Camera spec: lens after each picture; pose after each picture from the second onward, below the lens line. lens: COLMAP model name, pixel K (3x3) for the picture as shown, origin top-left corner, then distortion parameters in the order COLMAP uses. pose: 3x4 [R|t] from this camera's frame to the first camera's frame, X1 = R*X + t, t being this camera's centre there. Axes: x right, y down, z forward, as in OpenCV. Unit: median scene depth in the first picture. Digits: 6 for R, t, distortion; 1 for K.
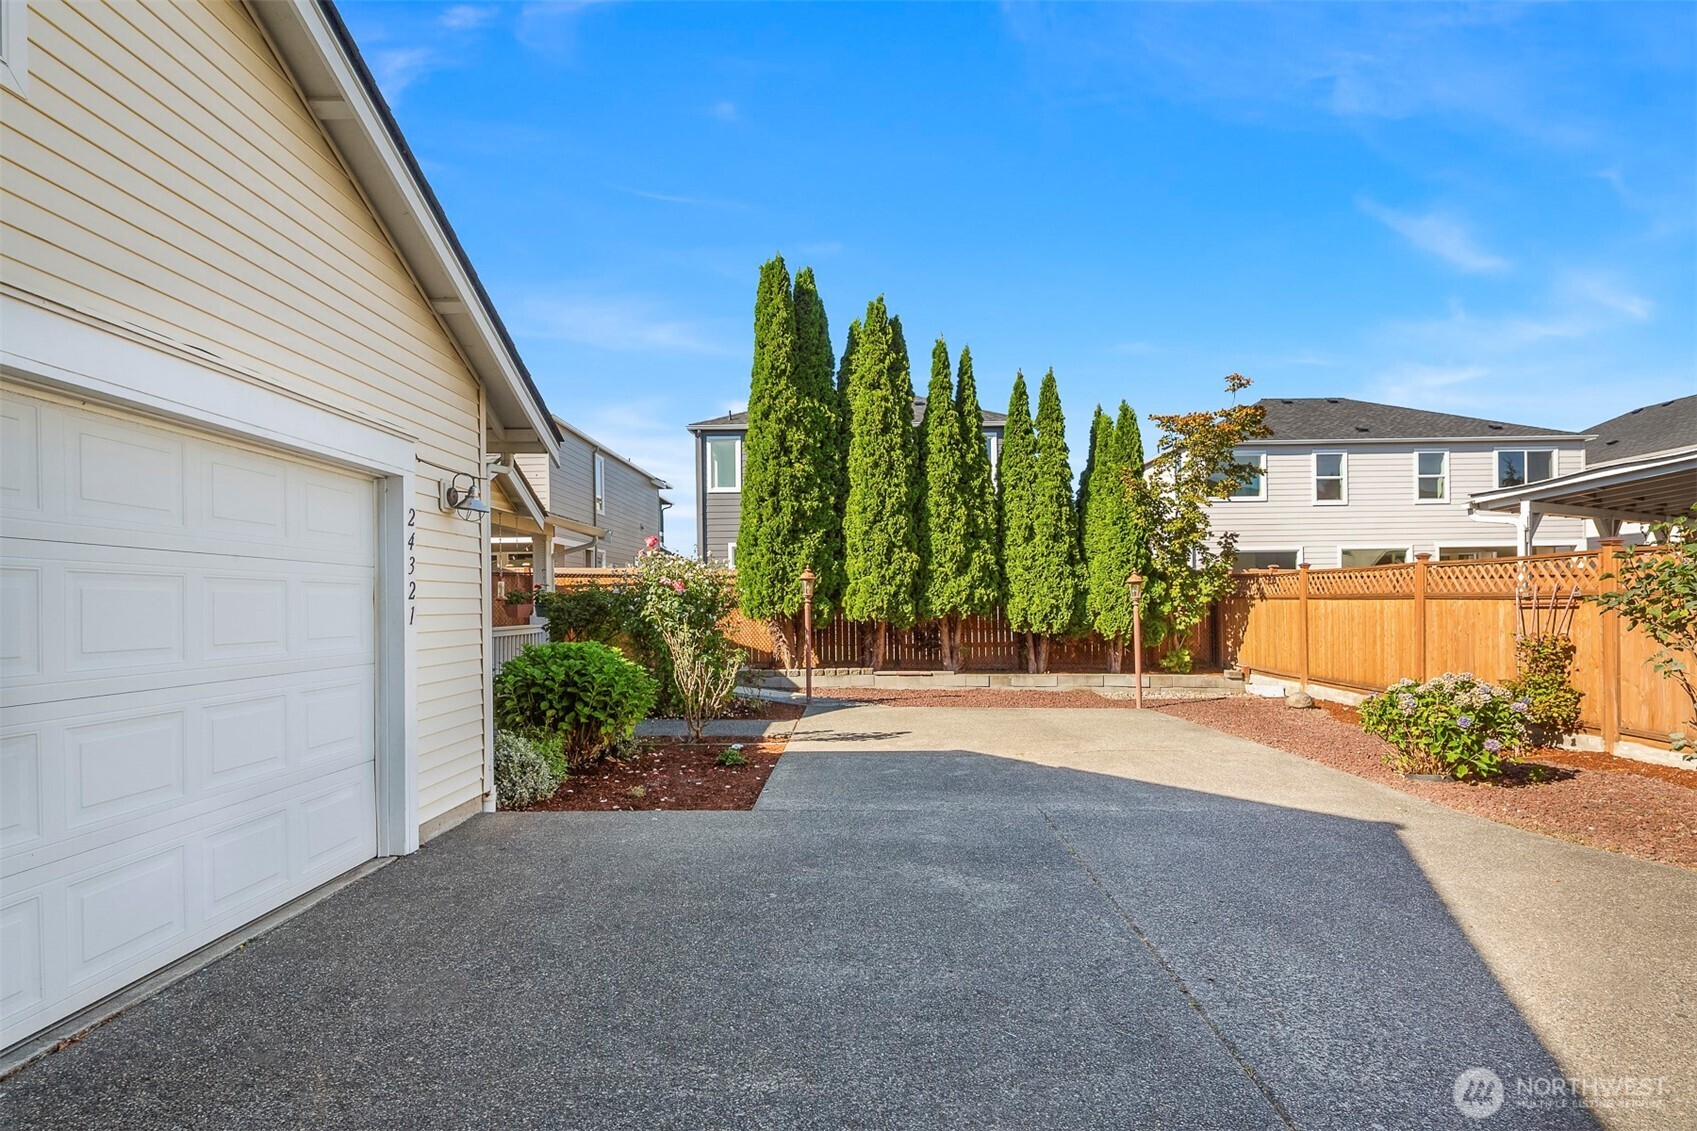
lens RADIAL K [[765.2, 0, 847.7], [0, 765.2, 581.4], [0, 0, 1]] dist [0.024339, -0.000077]
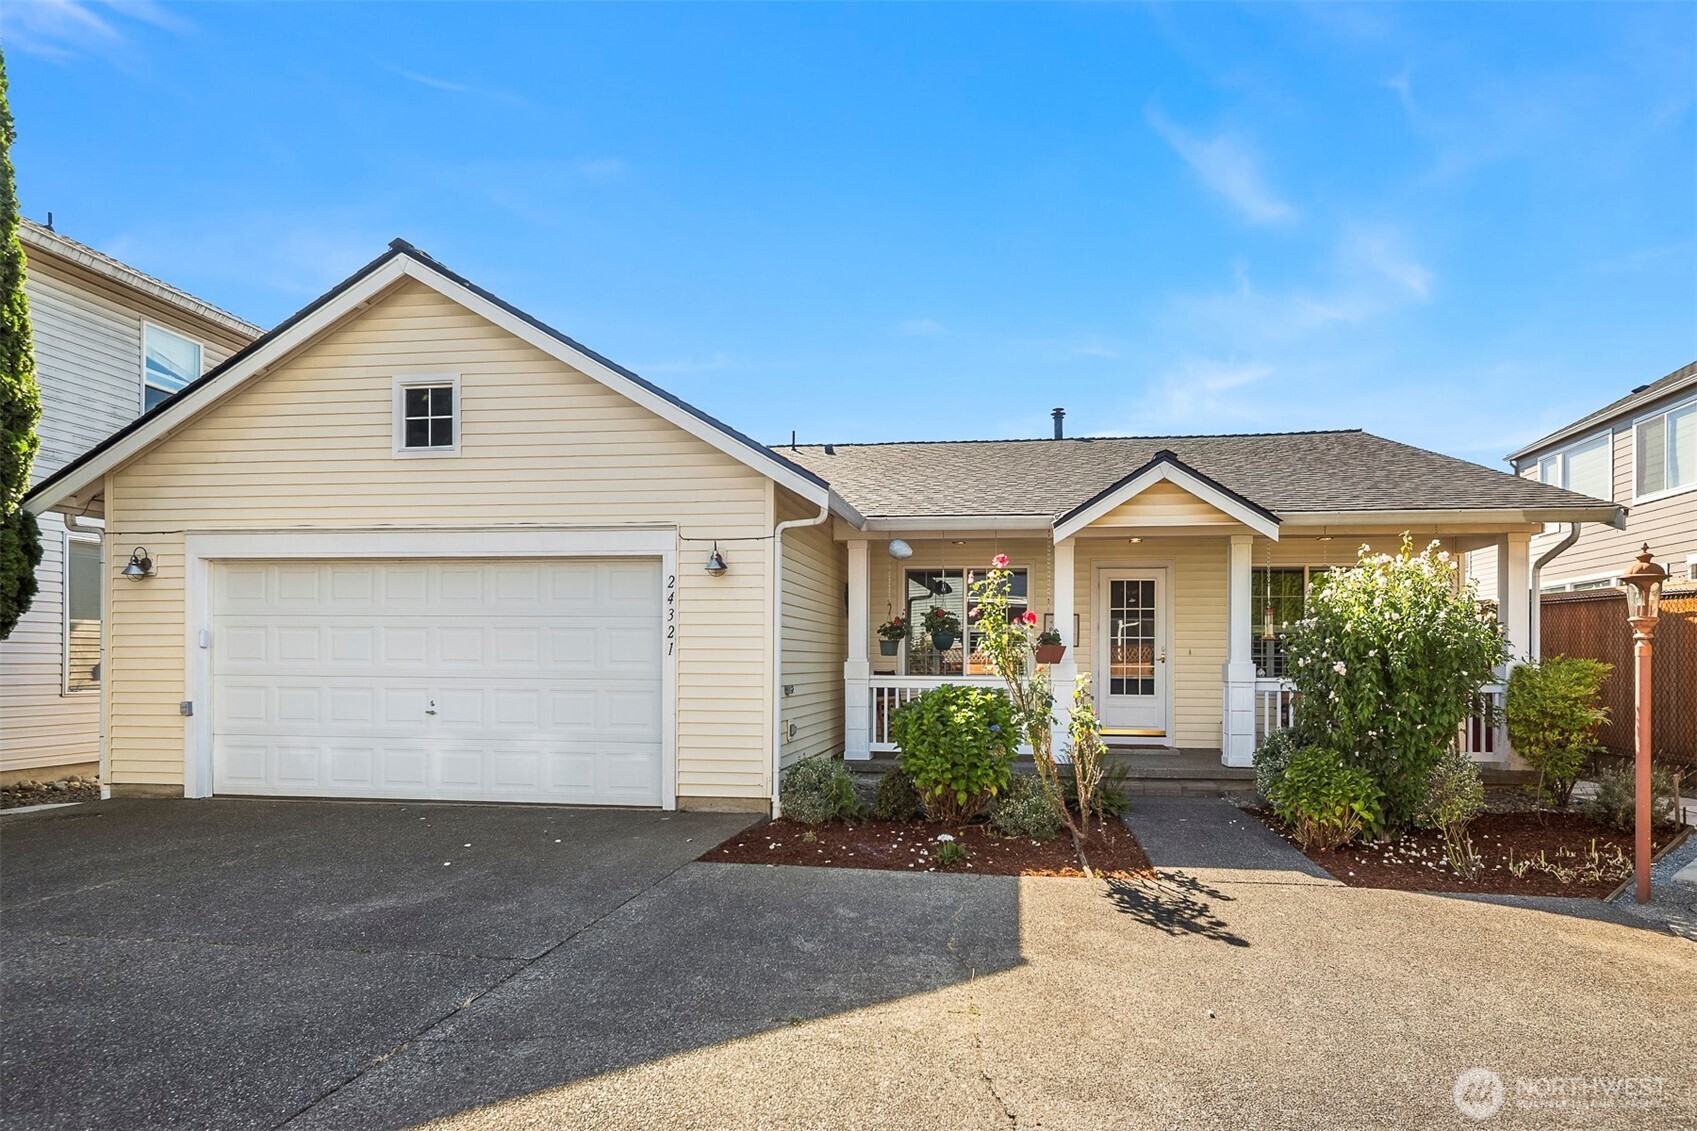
lens RADIAL K [[947.2, 0, 850.0], [0, 947.2, 654.1], [0, 0, 1]] dist [0.001485, 0.000018]
pose [[-0.159750, 0.007899, -0.987126, 1.139628], [0.025914, 0.999657, 0.003805, 0.055309], [0.986817, -0.024973, -0.159900, 1.615100]]
